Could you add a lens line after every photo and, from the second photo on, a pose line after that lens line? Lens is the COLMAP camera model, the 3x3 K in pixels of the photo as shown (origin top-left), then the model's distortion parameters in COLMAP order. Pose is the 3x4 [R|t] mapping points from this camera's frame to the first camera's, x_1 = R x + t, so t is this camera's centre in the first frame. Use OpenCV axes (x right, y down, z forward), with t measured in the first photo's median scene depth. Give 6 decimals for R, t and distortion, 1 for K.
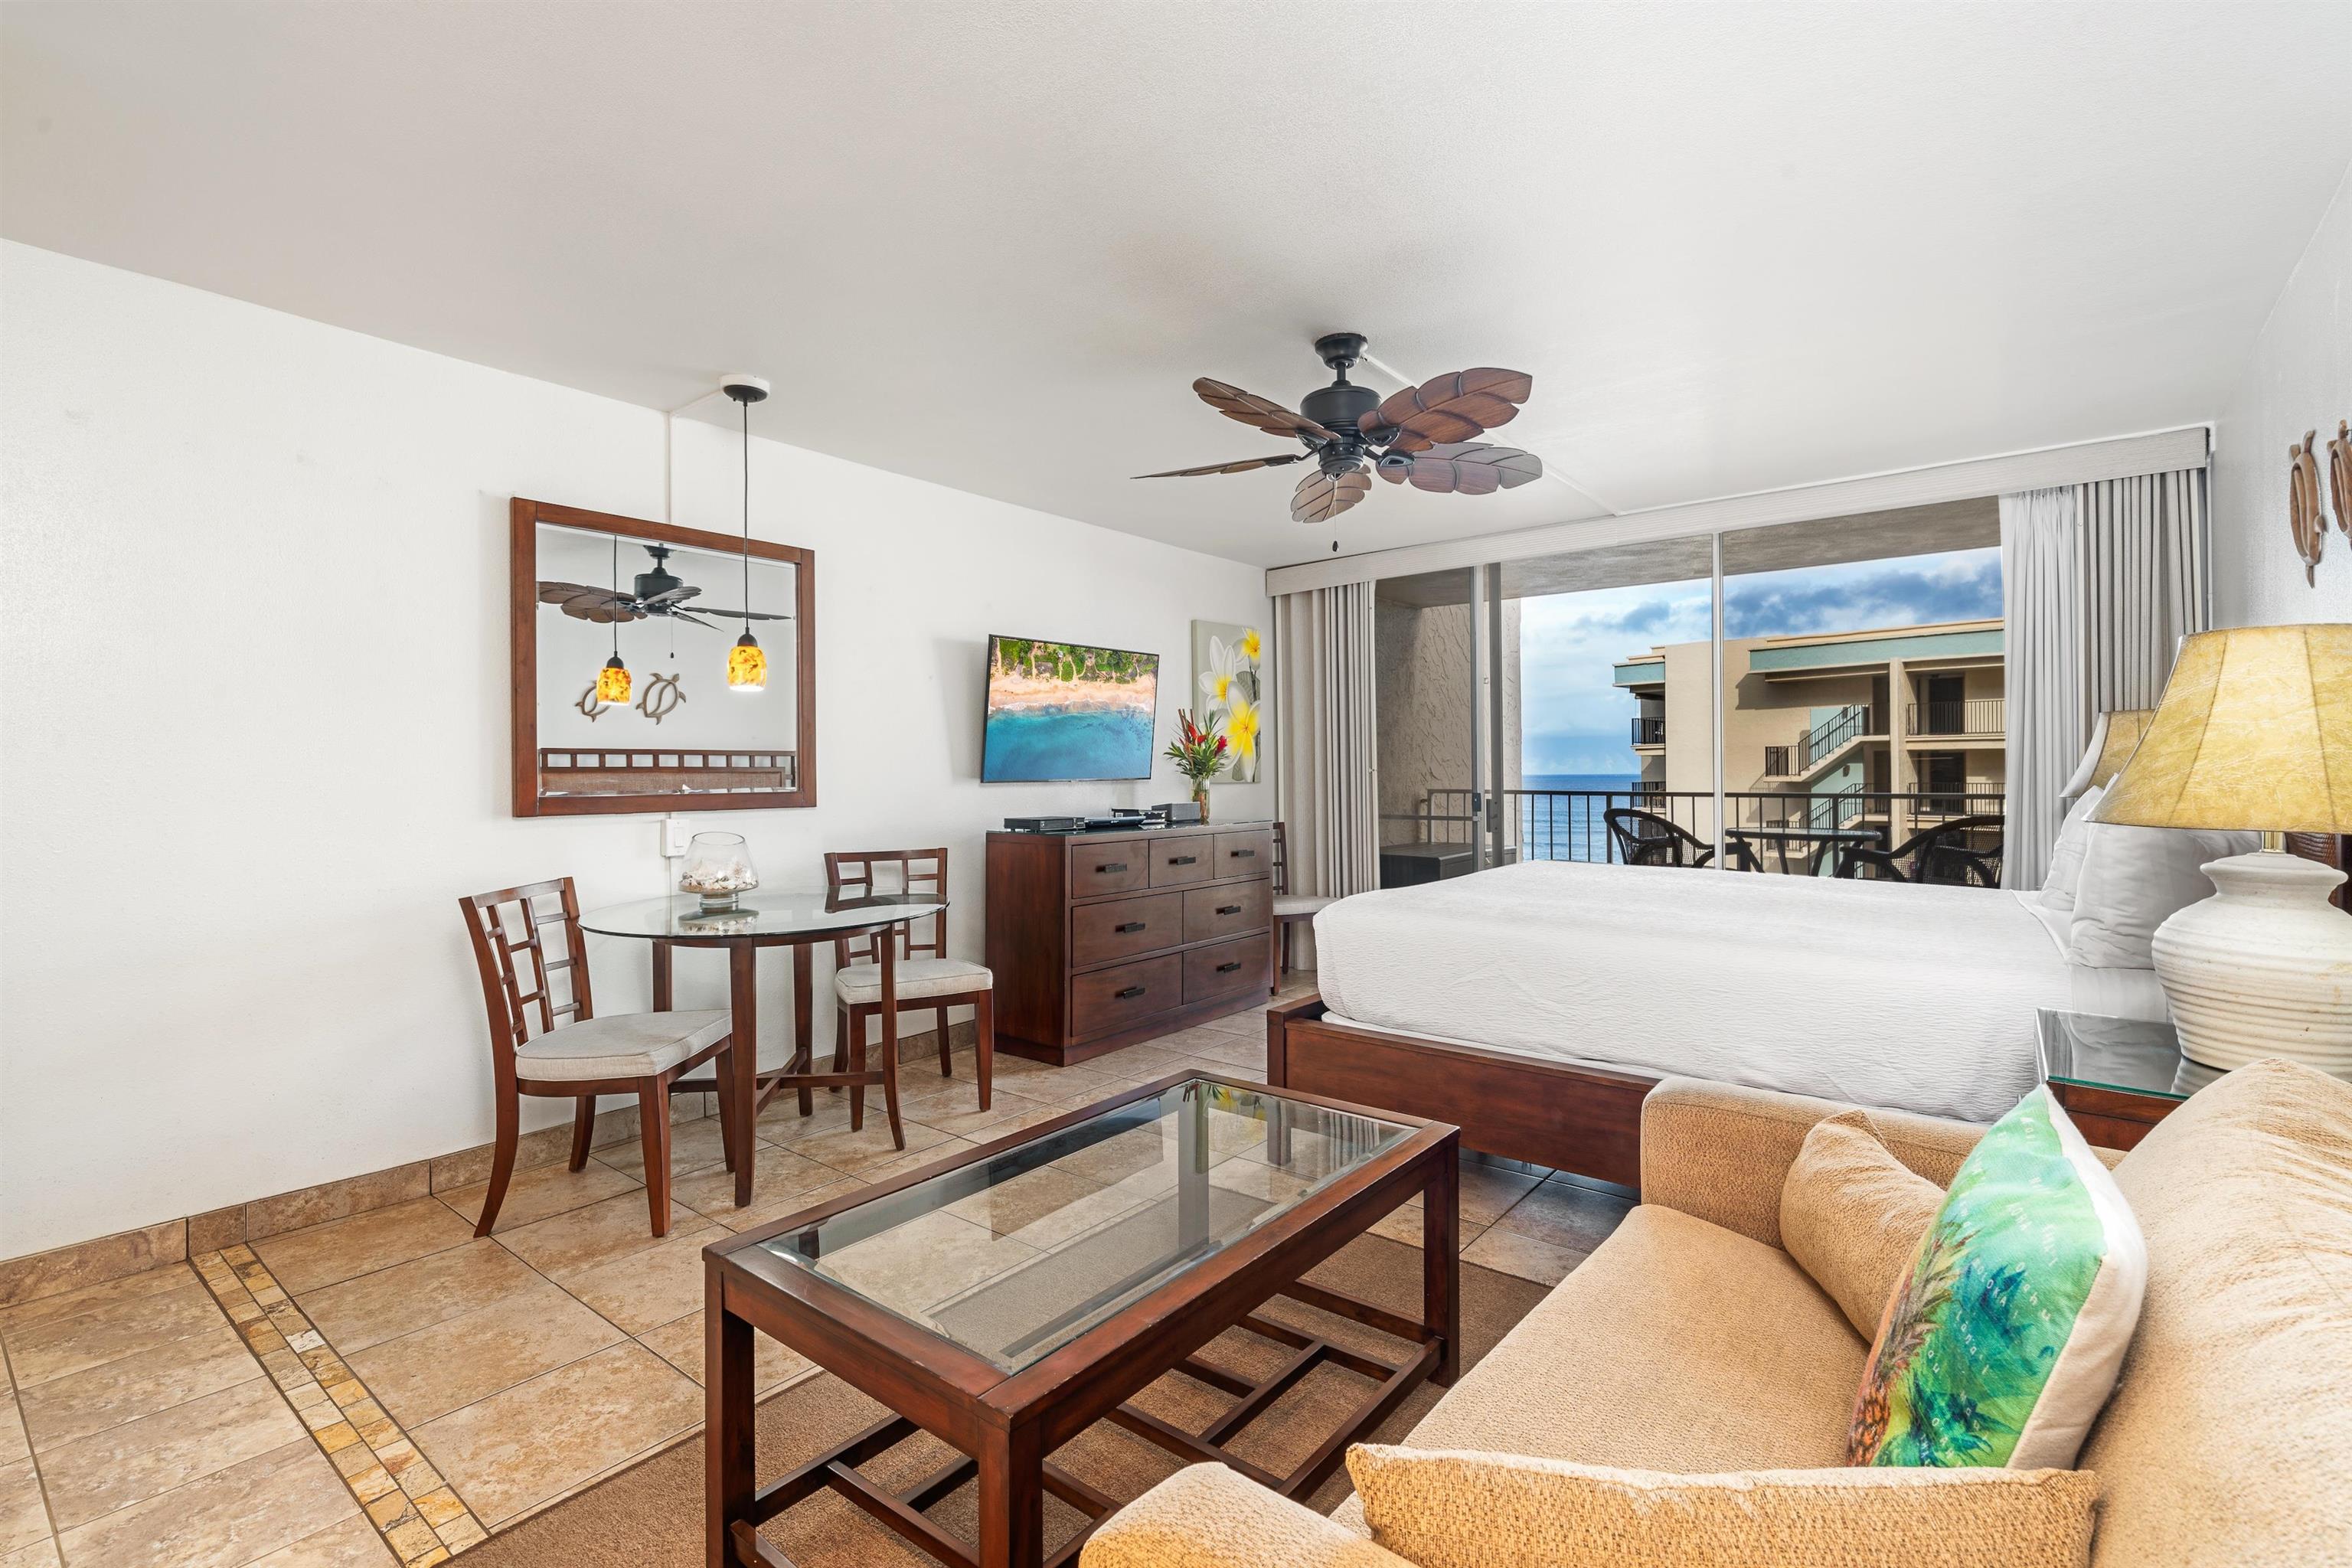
lens RADIAL K [[1012.9, 0, 1188.3], [0, 1012.9, 768.7], [0, 0, 1]] dist [0.001938, -0.000070]
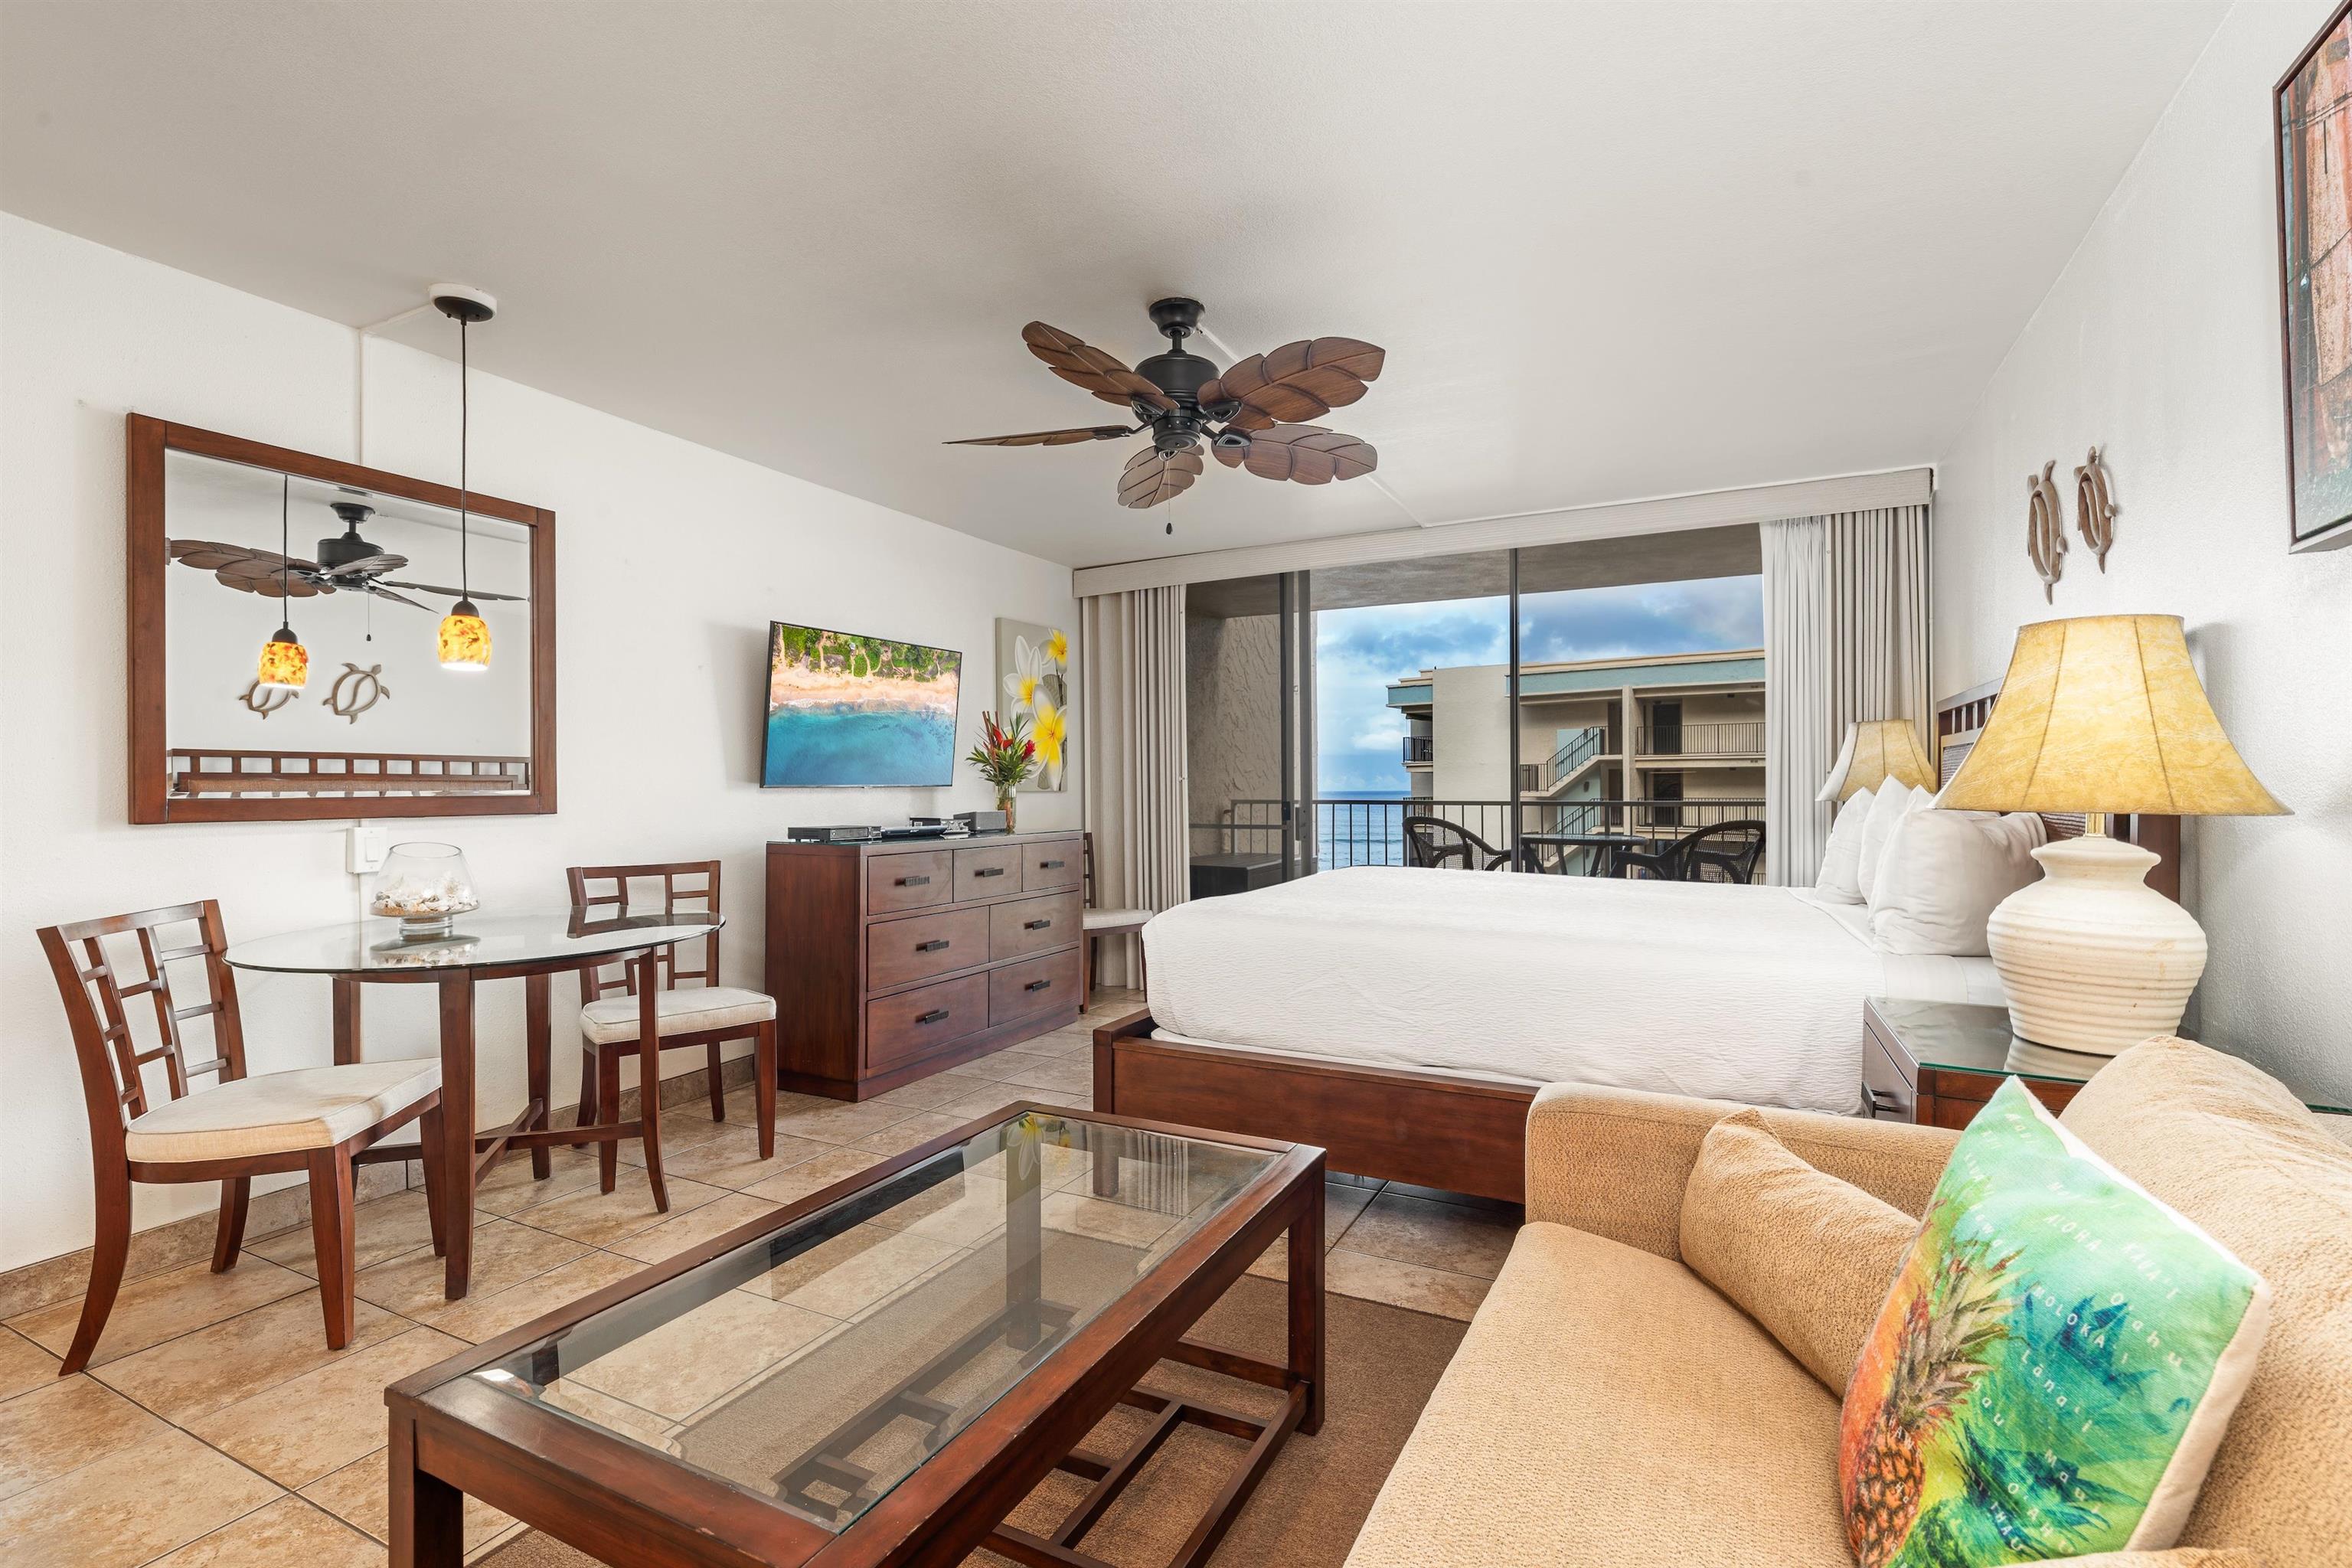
lens RADIAL K [[1012.9, 0, 1170.3], [0, 1012.9, 783.7], [0, 0, 1]] dist [0.001938, -0.000070]
pose [[0.981535, 0.002465, 0.191269, -0.024186], [-0.002066, 0.999995, -0.002286, 0.013289], [-0.191274, 0.001849, 0.981535, 0.065660]]
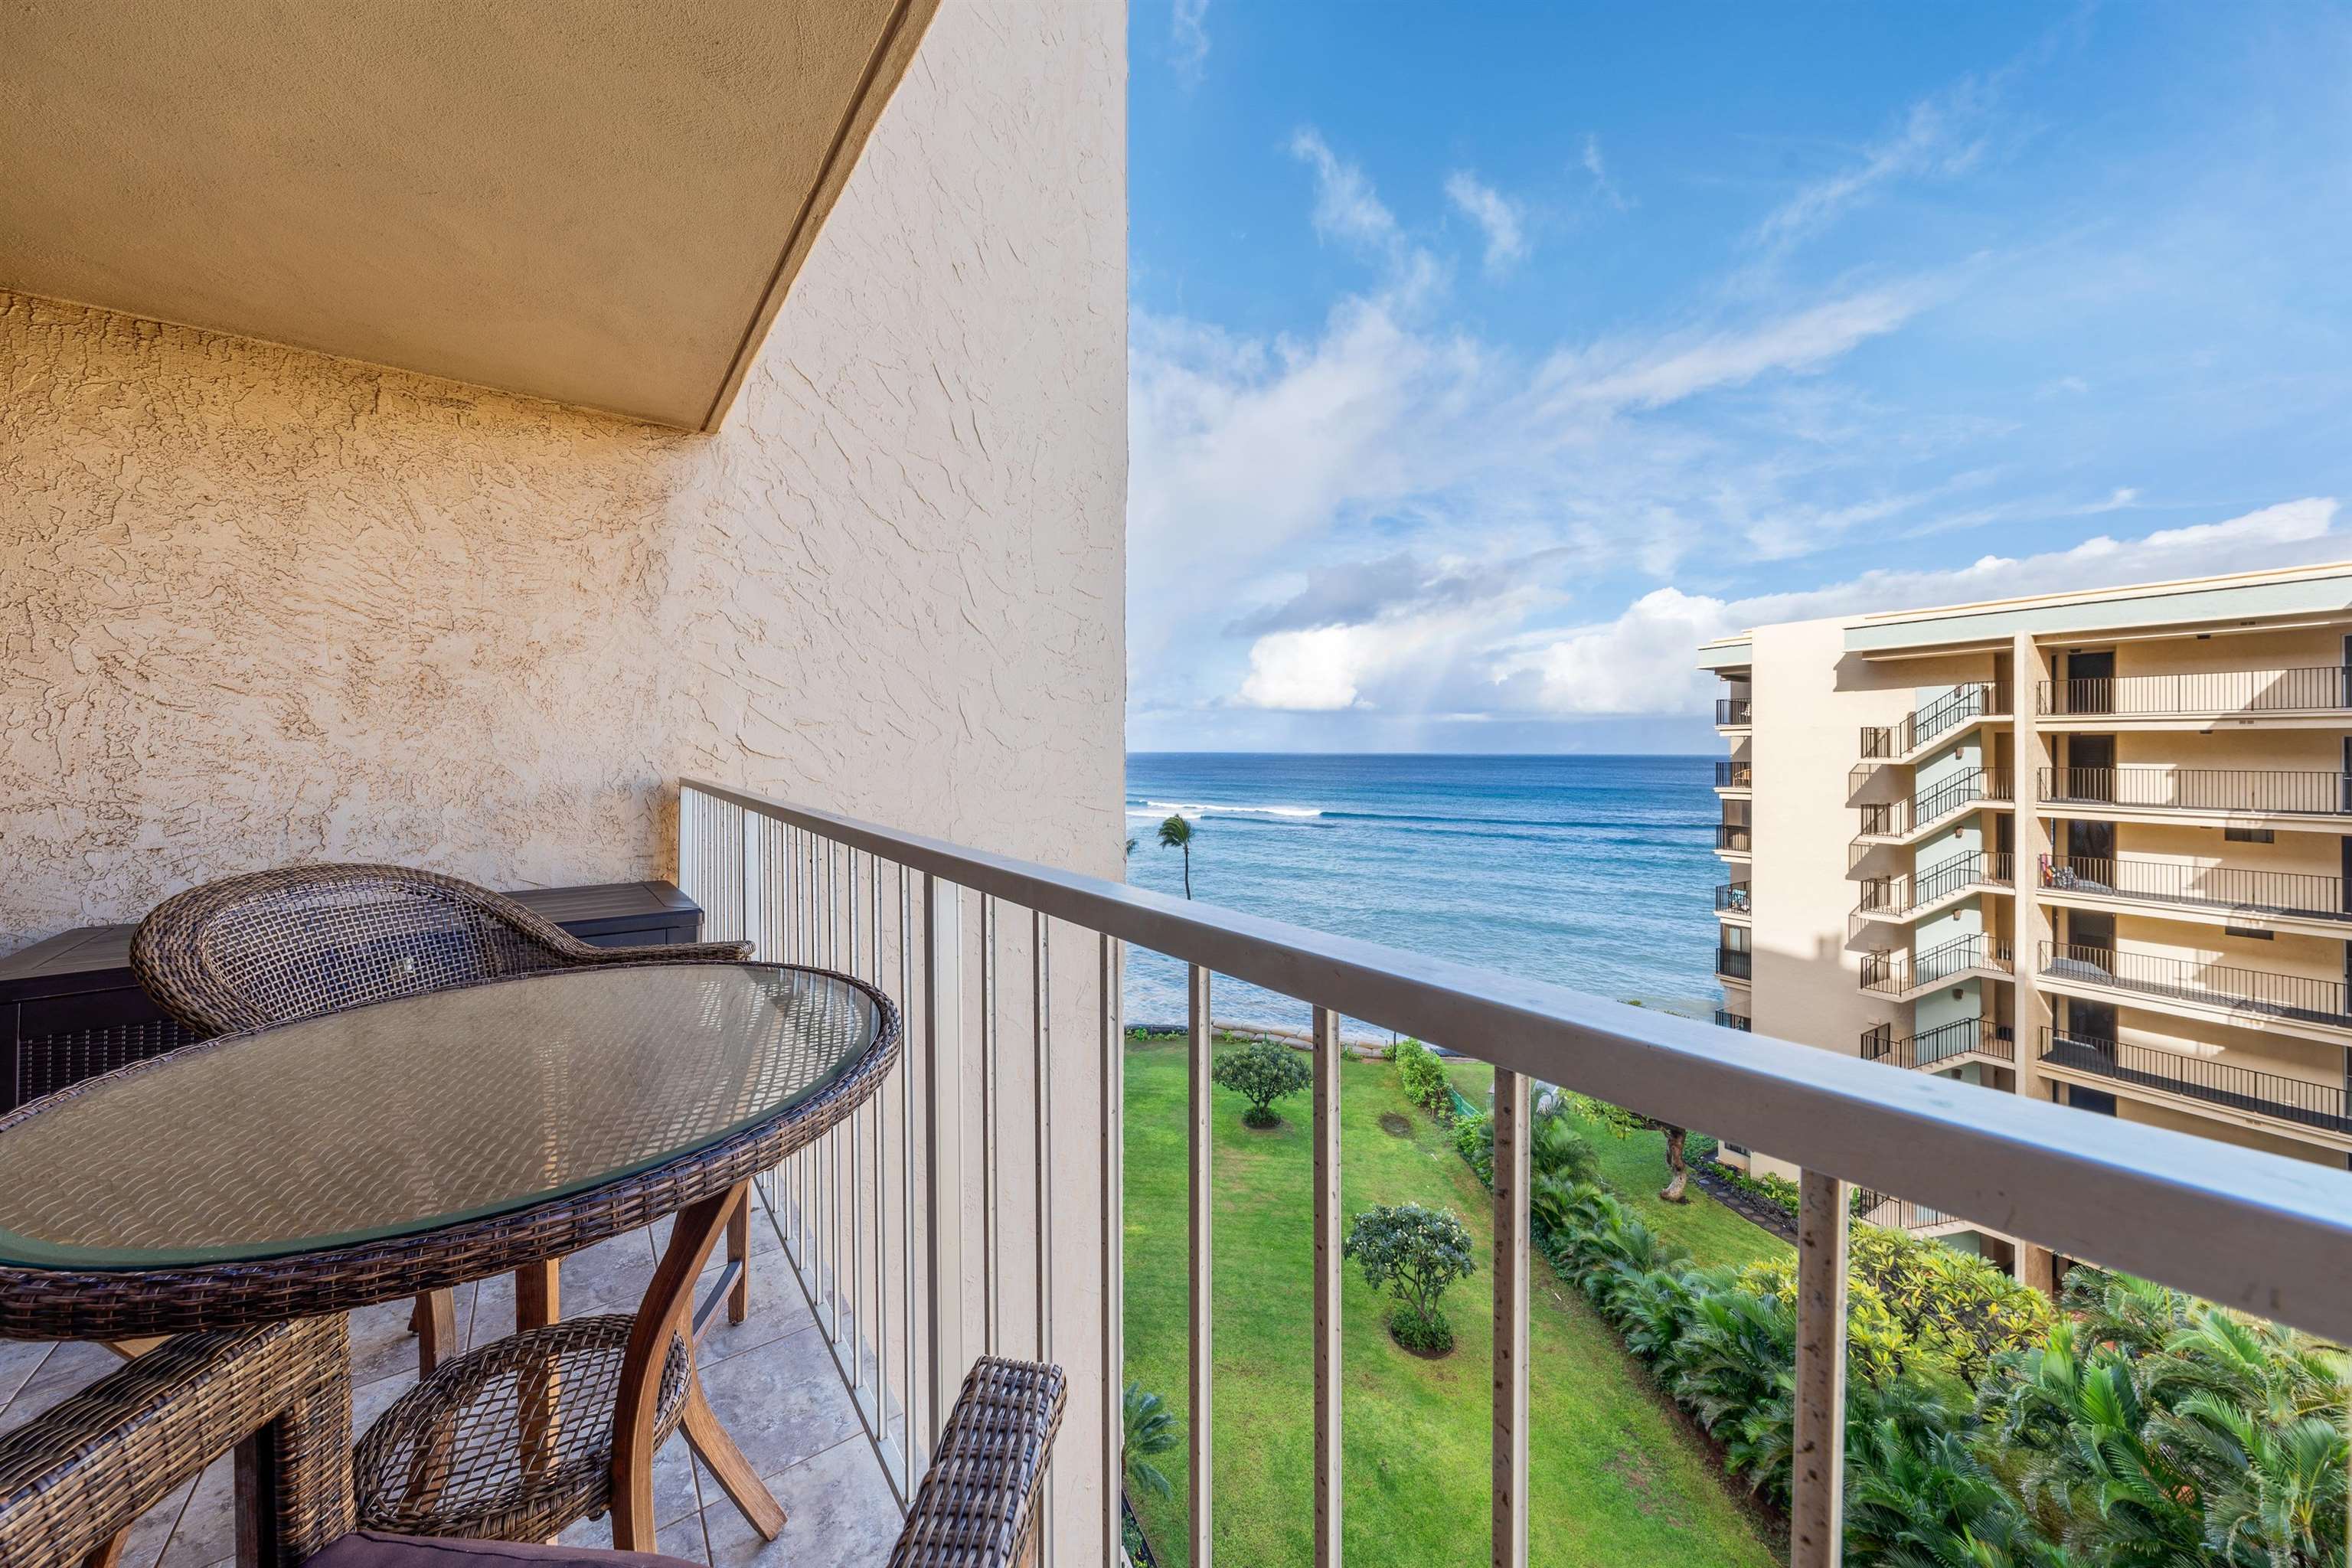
lens RADIAL K [[759.2, 0, 1201.9], [0, 759.2, 745.8], [0, 0, 1]] dist [-0.002325, 0.001082]
pose [[0.972987, 0.010758, -0.230611, 0.965002], [-0.010503, 0.999942, 0.002335, 0.003761], [0.230623, 0.000150, 0.973043, 1.159476]]
